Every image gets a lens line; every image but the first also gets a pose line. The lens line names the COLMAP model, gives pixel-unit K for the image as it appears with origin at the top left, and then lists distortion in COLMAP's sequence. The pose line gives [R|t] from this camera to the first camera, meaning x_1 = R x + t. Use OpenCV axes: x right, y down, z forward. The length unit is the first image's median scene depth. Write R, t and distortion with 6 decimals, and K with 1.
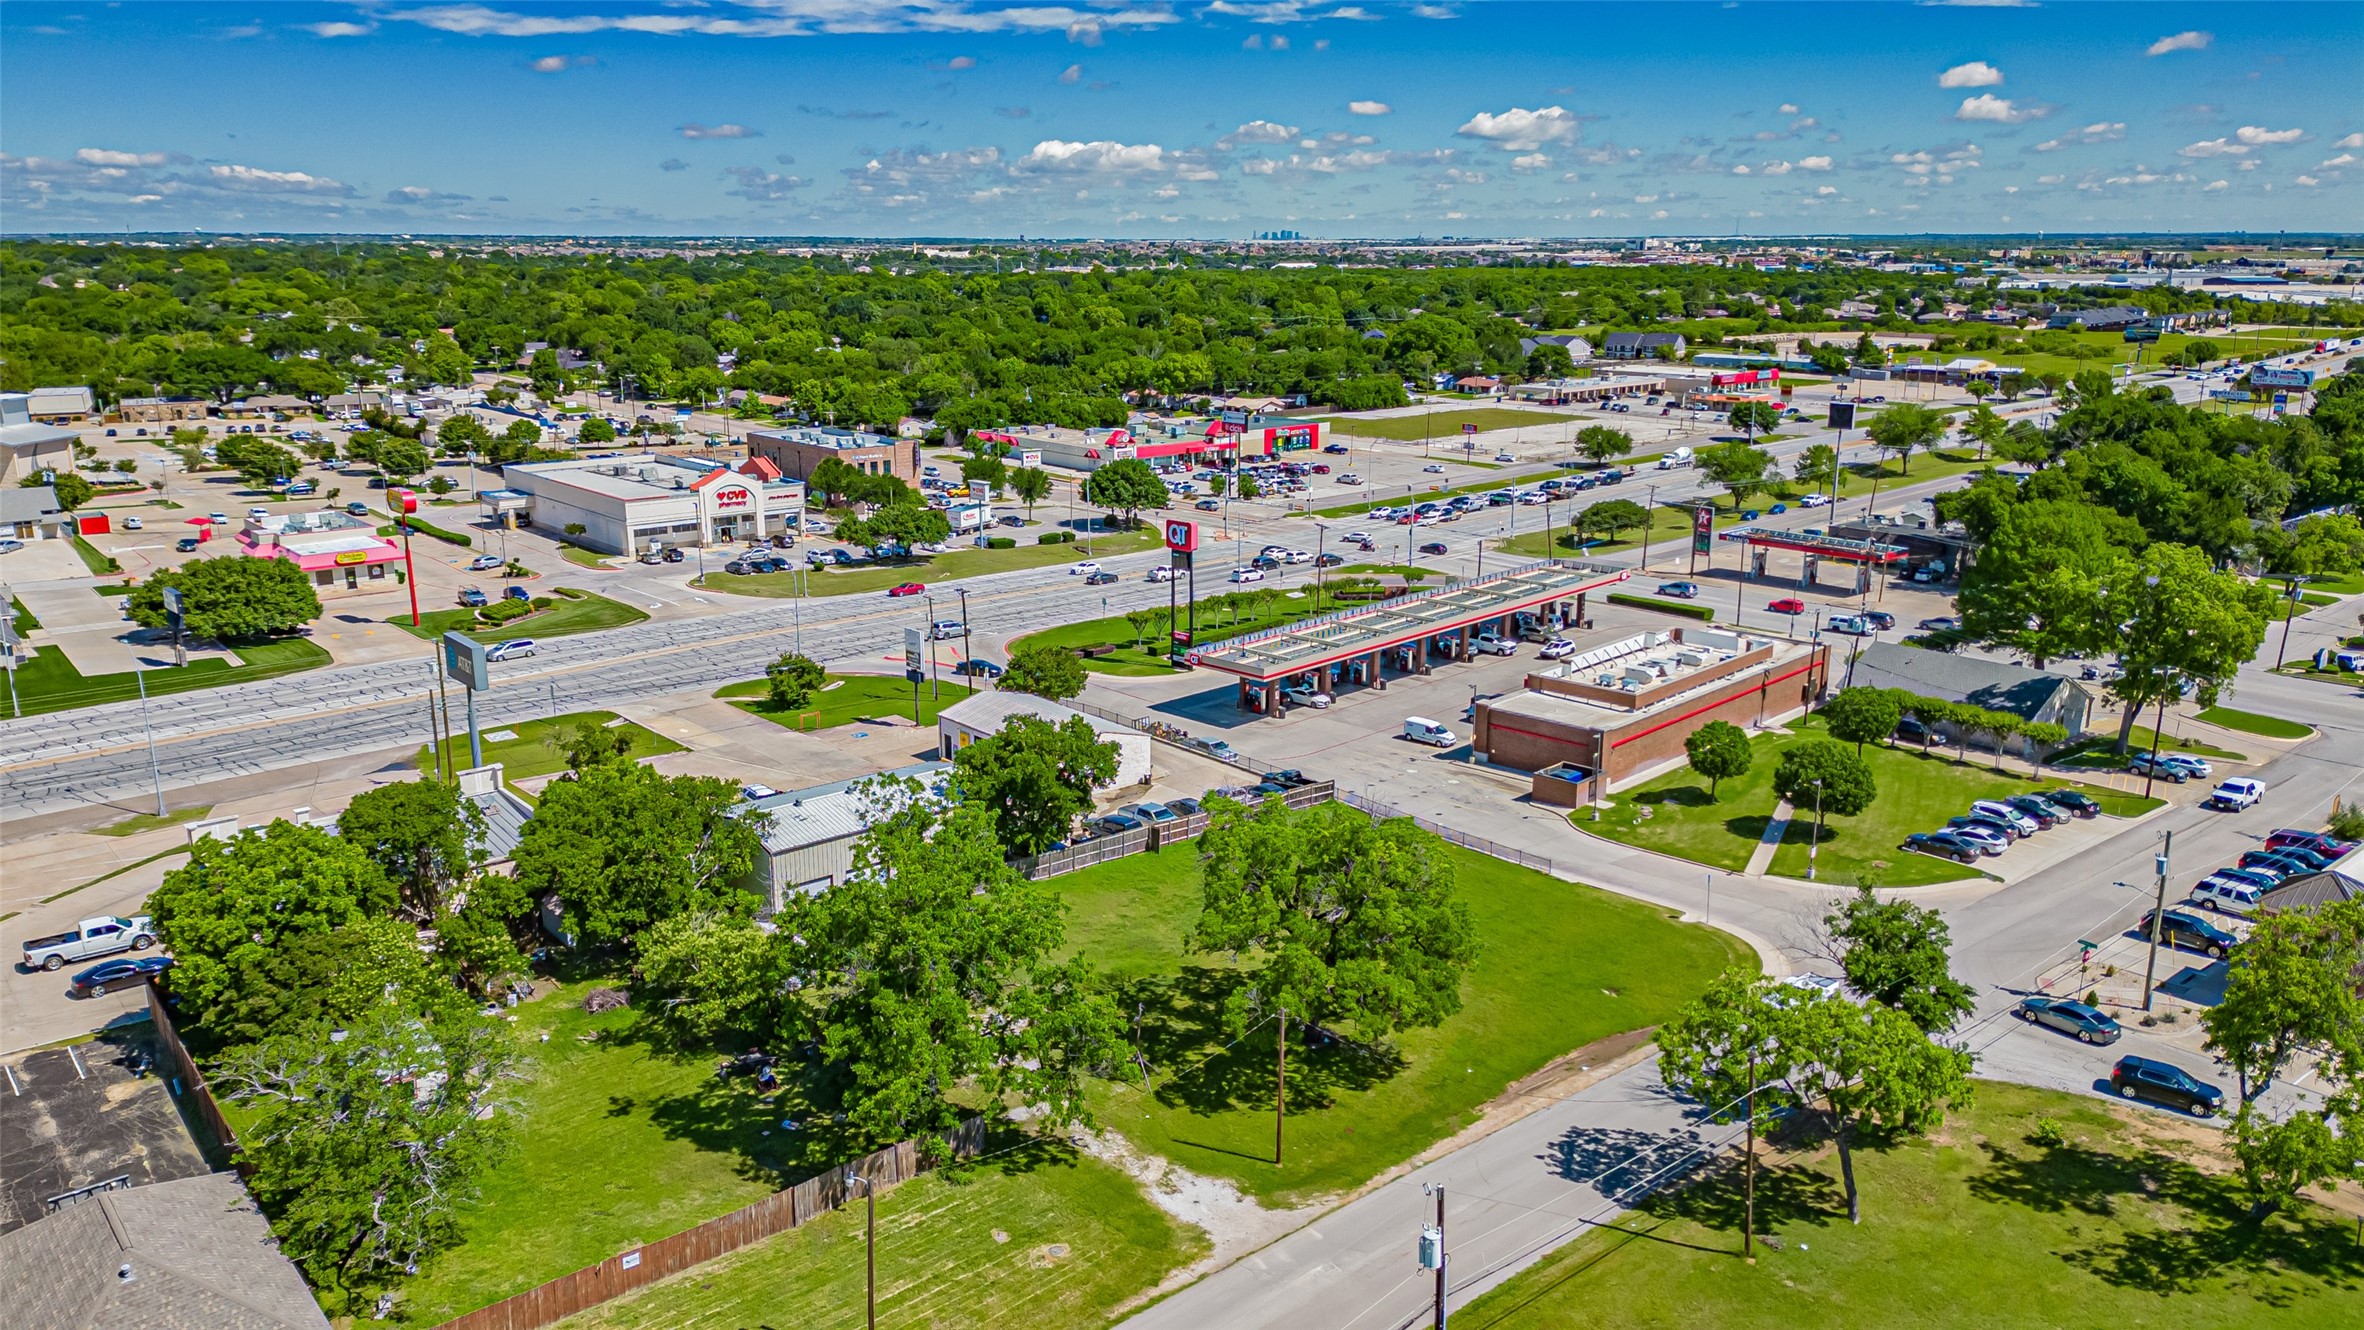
lens RADIAL K [[1669.0, 0, 1183.1], [0, 1669.0, 648.1], [0, 0, 1]] dist [0.057277, -0.055832]
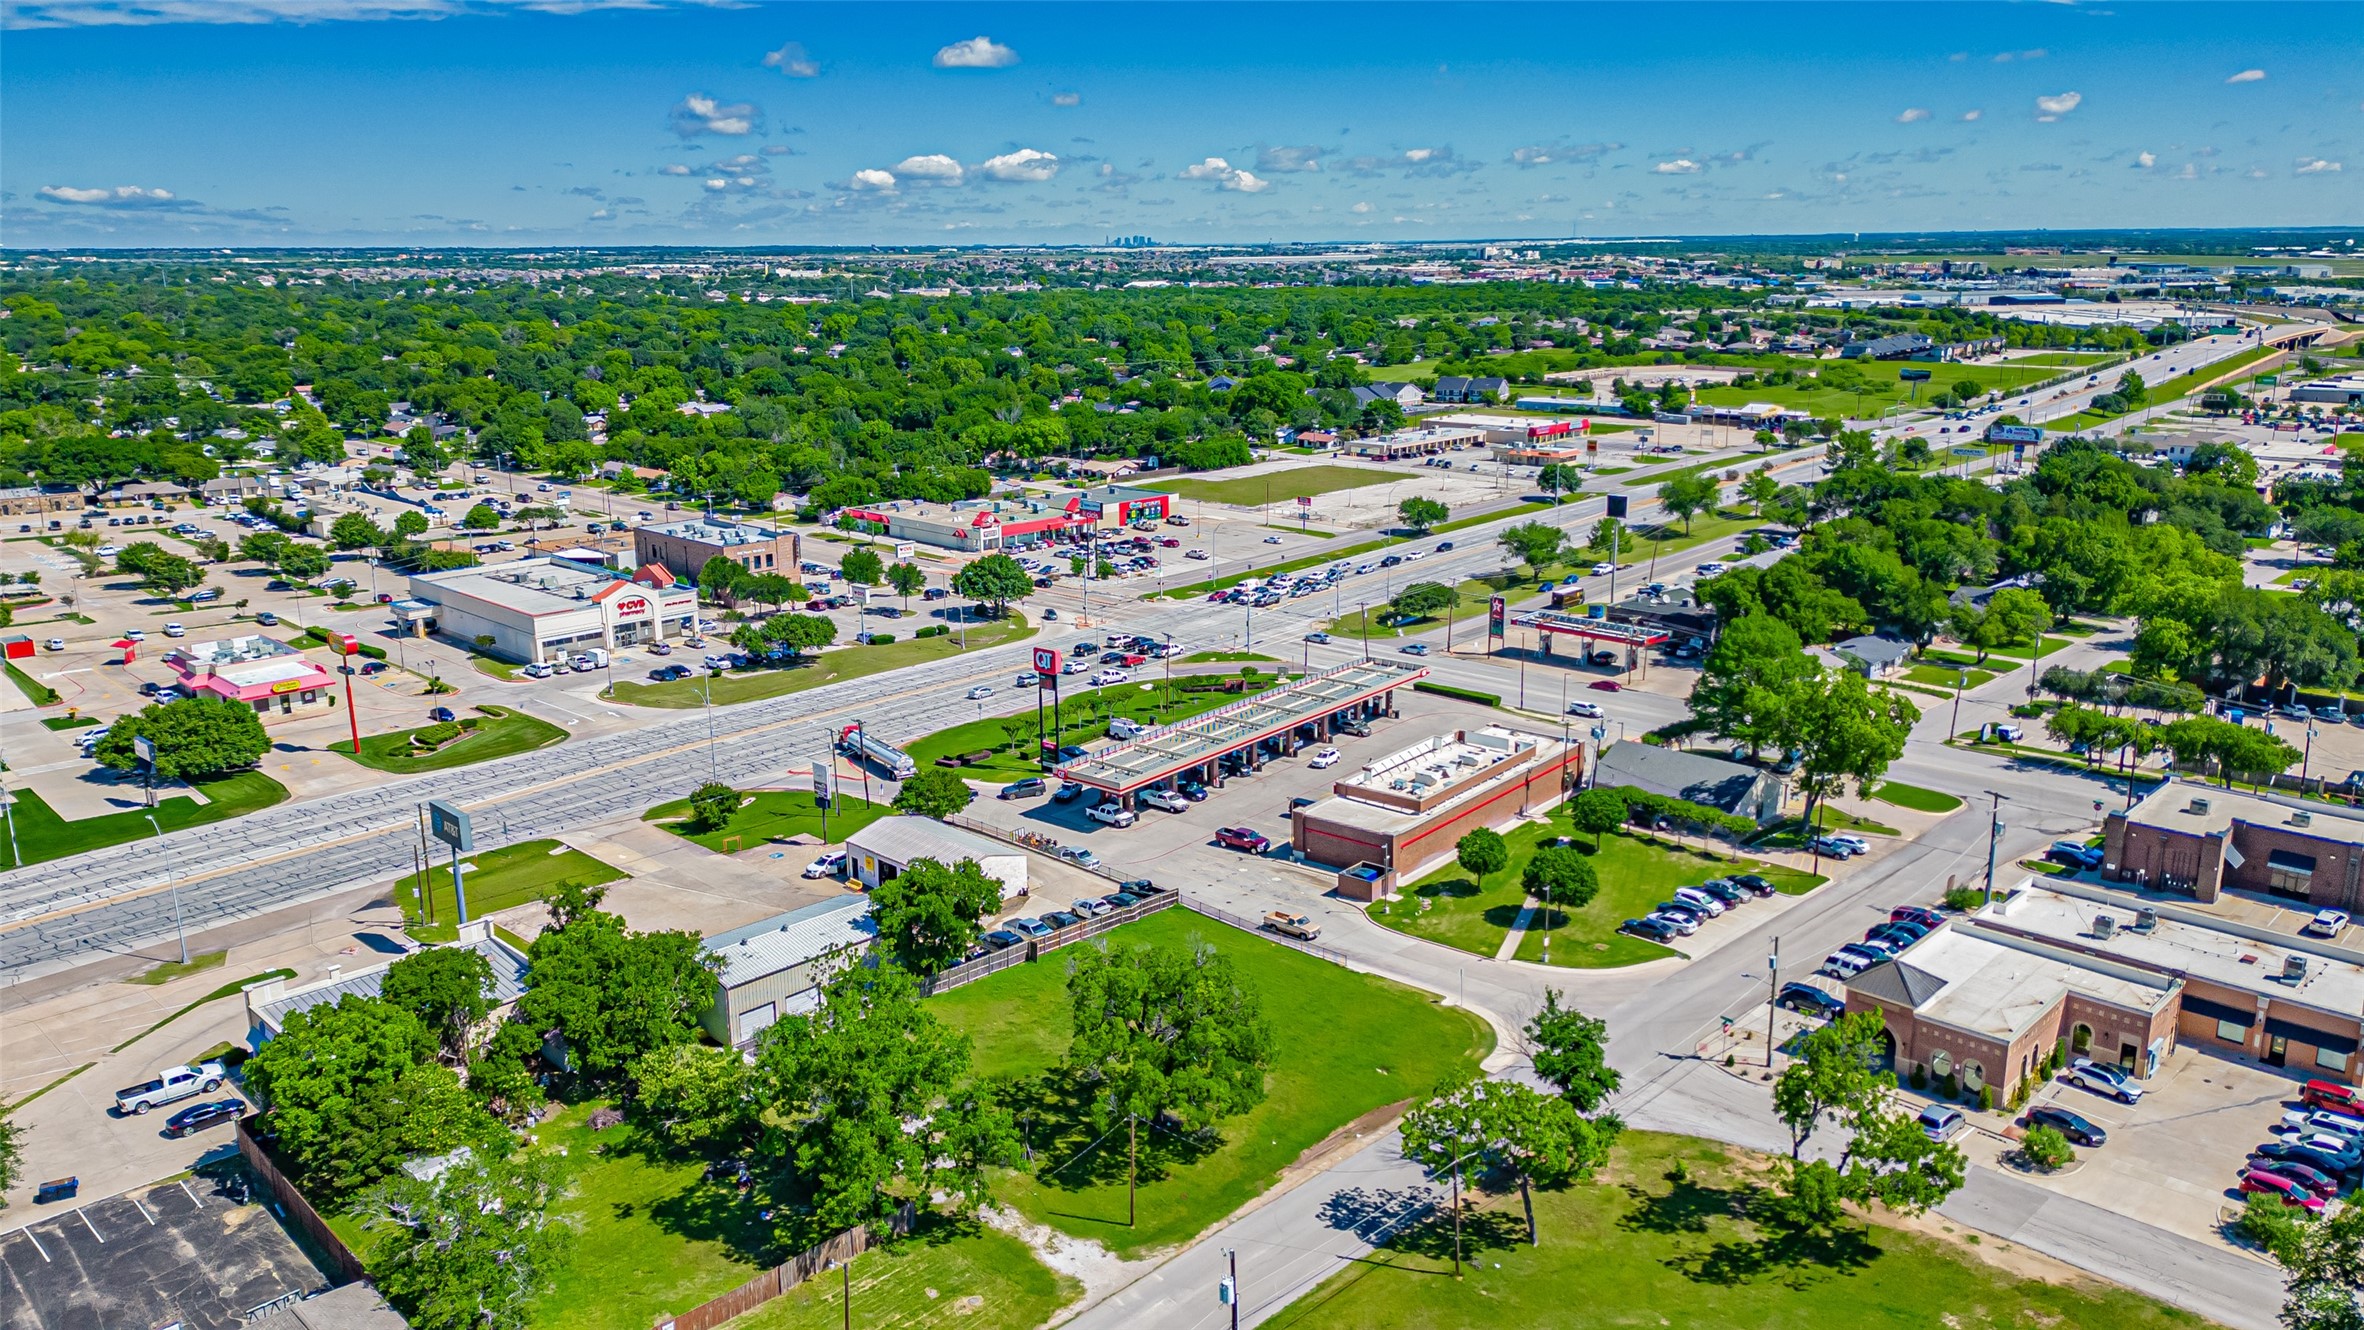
lens RADIAL K [[1649.0, 0, 1175.4], [0, 1649.0, 656.5], [0, 0, 1]] dist [0.081823, -0.097306]
pose [[0.996601, -0.030516, 0.076515, 0.000975], [0.030409, 0.999534, 0.002562, -0.070349], [-0.076557, -0.000227, 0.997065, -0.157967]]
